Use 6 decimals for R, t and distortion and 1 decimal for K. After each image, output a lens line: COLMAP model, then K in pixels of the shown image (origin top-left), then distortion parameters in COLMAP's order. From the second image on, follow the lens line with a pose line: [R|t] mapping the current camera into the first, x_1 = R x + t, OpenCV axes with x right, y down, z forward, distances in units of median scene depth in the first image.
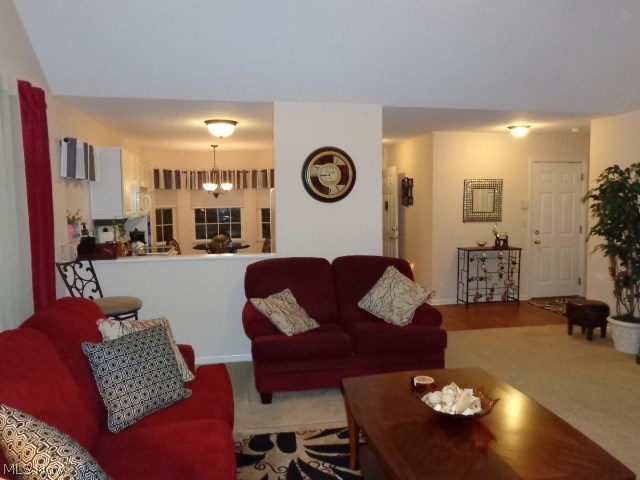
lens RADIAL K [[476.4, 0, 320.0], [0, 476.4, 240.0], [0, 0, 1]] dist [-0.005453, 0.002124]
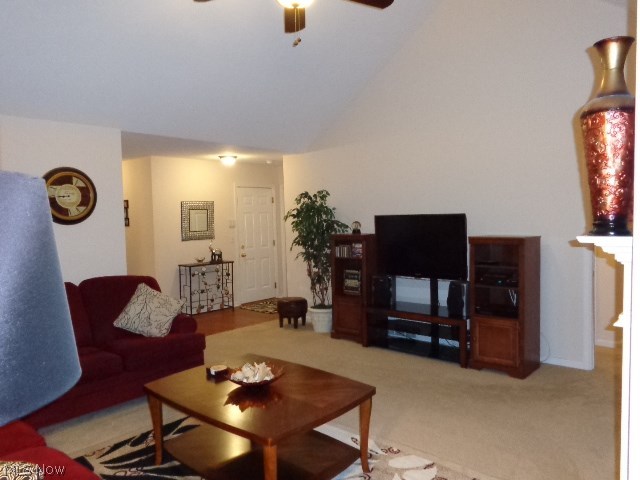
lens RADIAL K [[476.4, 0, 320.0], [0, 476.4, 240.0], [0, 0, 1]] dist [-0.005453, 0.002124]
pose [[0.794347, -0.041089, 0.606073, -0.145306], [0.068043, 0.997449, -0.021557, 0.007127], [-0.603641, 0.058363, 0.795117, -0.064647]]
